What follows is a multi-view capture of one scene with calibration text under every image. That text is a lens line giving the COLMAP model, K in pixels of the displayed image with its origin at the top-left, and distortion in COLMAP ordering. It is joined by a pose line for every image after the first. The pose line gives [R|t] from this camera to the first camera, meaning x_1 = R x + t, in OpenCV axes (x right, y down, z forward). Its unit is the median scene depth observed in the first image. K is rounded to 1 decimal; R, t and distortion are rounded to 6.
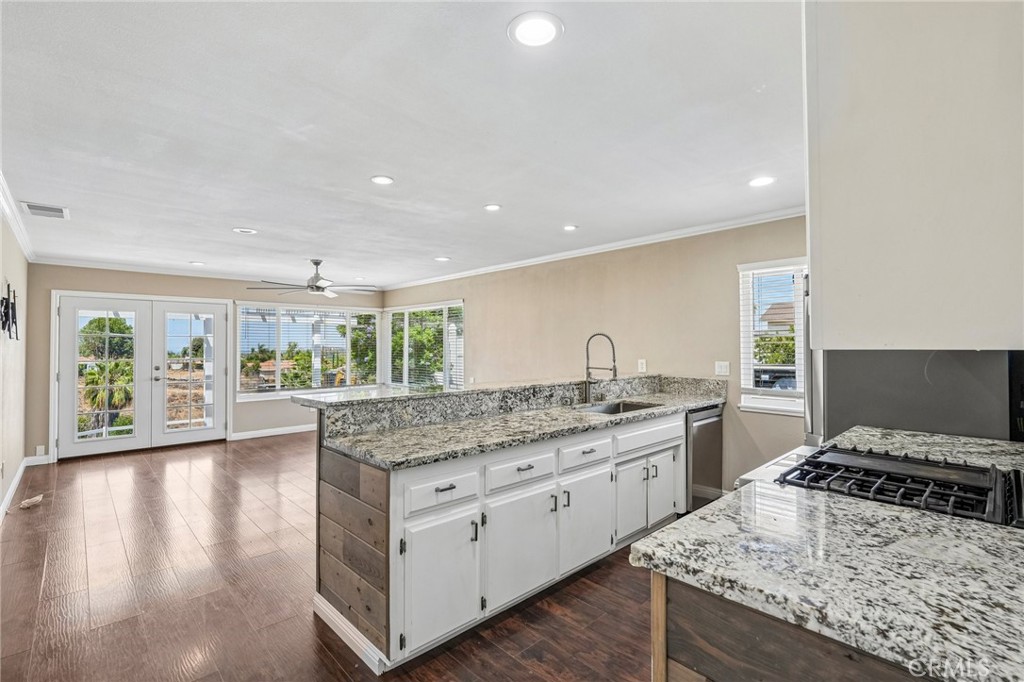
lens RADIAL K [[470.9, 0, 512.0], [0, 470.9, 341.0], [0, 0, 1]] dist [-0.004974, 0.000531]
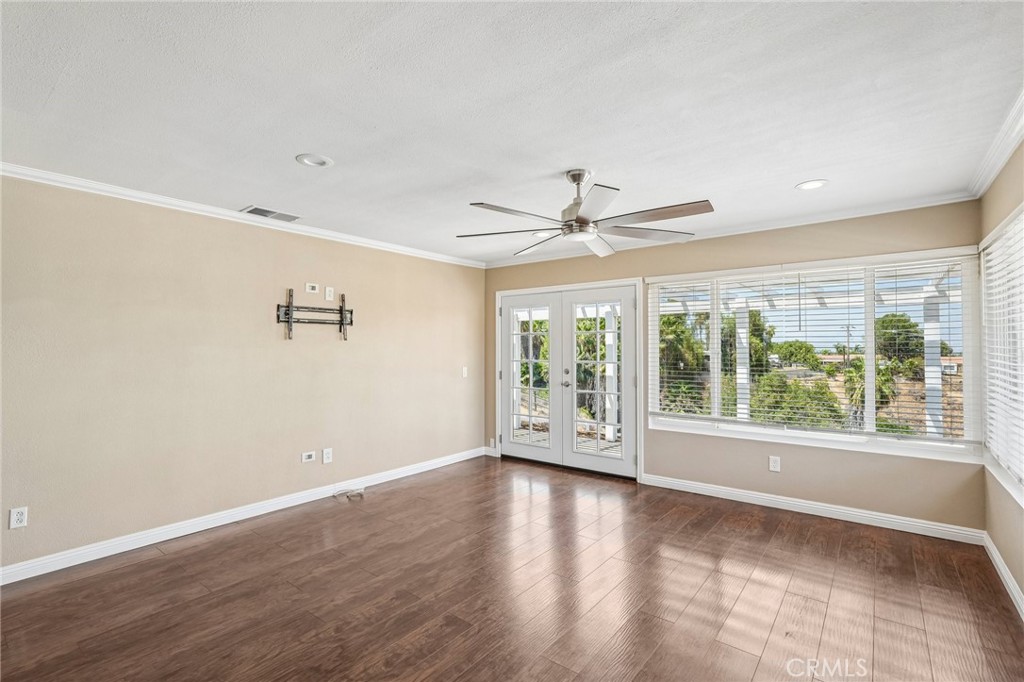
lens RADIAL K [[470.9, 0, 512.0], [0, 470.9, 341.0], [0, 0, 1]] dist [-0.004974, 0.000531]
pose [[0.154280, -0.008745, -0.987989, 0.048593], [0.011826, 0.999906, -0.007004, 0.007089], [0.987956, -0.010603, 0.154368, 0.666802]]
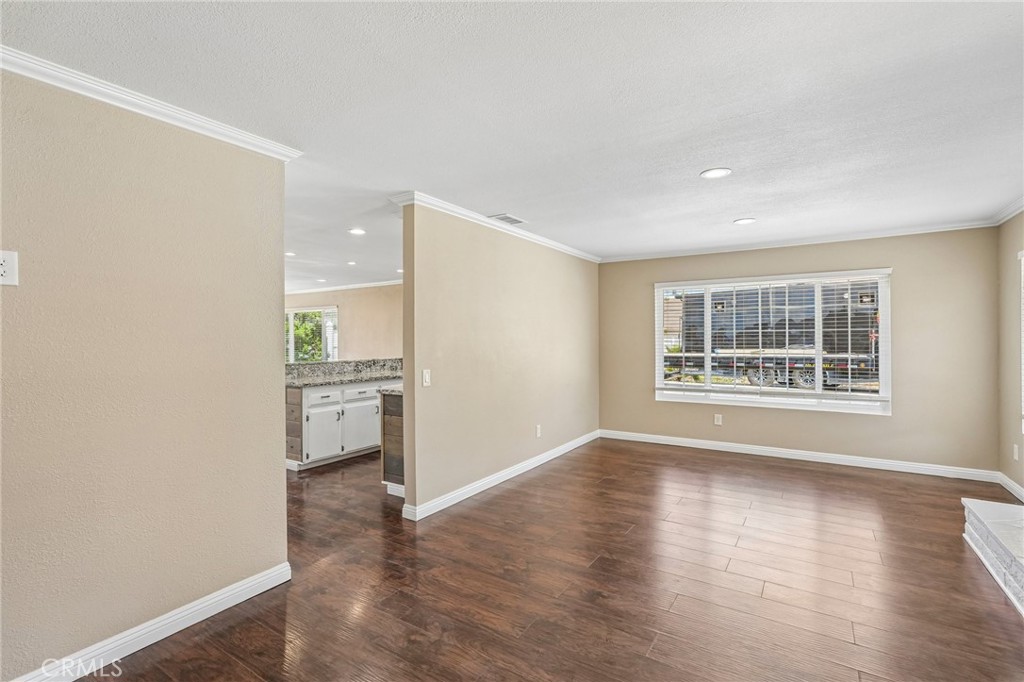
lens RADIAL K [[470.9, 0, 512.0], [0, 470.9, 341.0], [0, 0, 1]] dist [-0.004974, 0.000531]
pose [[0.971105, -0.005028, 0.238598, 0.201550], [0.001760, 0.999902, 0.013907, -0.009415], [-0.238644, -0.013085, 0.971019, -1.480330]]
